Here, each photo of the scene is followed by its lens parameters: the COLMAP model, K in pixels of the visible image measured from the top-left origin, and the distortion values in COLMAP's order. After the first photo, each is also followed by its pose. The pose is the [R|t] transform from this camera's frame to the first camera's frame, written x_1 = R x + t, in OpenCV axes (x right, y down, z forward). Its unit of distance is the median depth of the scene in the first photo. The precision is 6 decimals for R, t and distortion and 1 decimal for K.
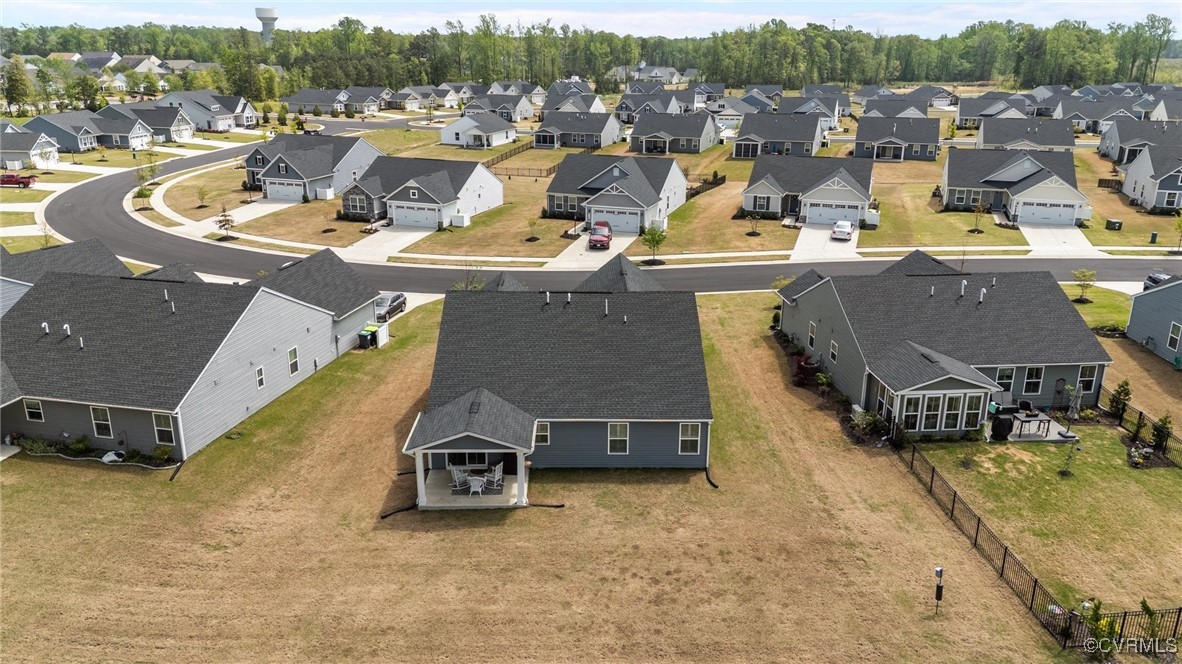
lens RADIAL K [[852.7, 0, 593.2], [0, 852.7, 335.9], [0, 0, 1]] dist [0.067167, -0.053723]
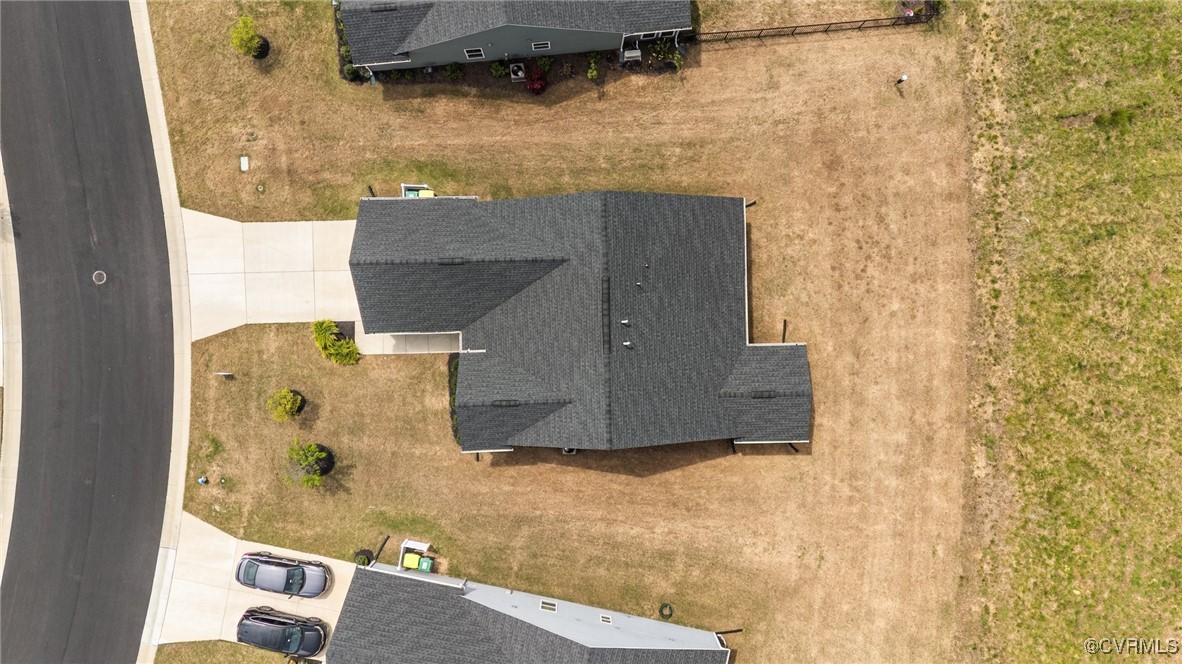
lens RADIAL K [[852.7, 0, 586.2], [0, 852.7, 328.3], [0, 0, 1]] dist [0.067167, -0.053723]
pose [[-0.005660, -0.999788, -0.019807, -0.017630], [0.318698, -0.020578, 0.947633, -1.095401], [-0.947839, -0.000949, 0.318747, 0.809518]]
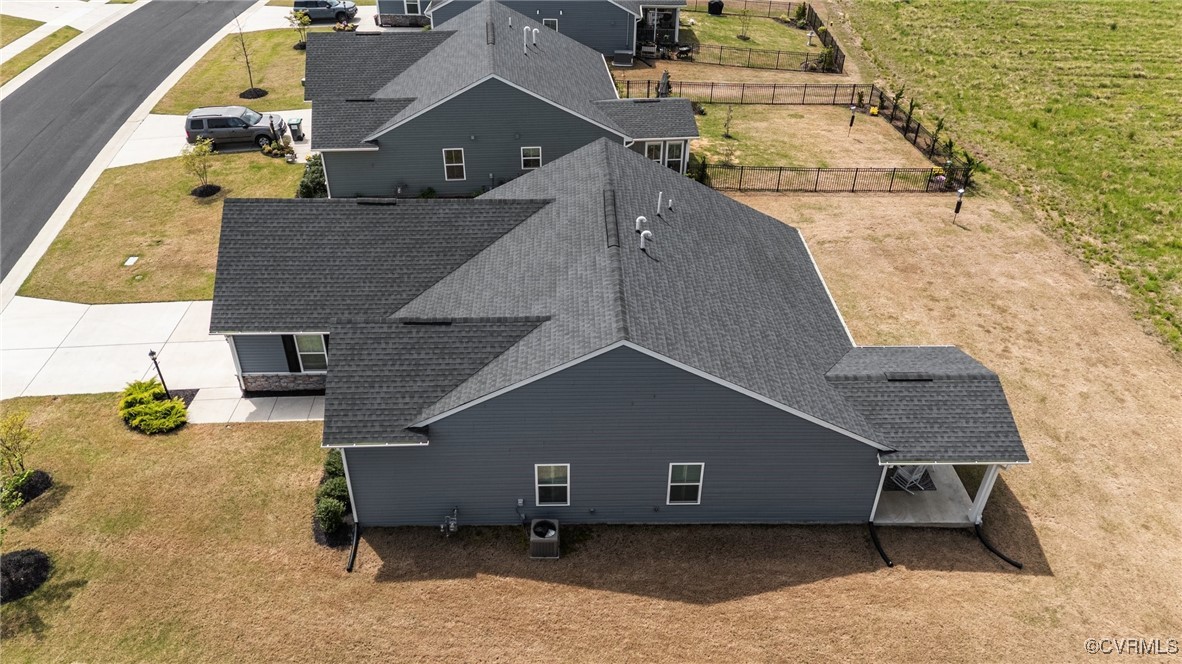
lens RADIAL K [[852.7, 0, 587.5], [0, 852.7, 334.5], [0, 0, 1]] dist [0.067167, -0.053723]
pose [[-0.006504, -0.590554, 0.806972, -0.619773], [0.324819, 0.761981, 0.560247, -0.371618], [-0.945754, 0.265764, 0.186868, 1.047808]]
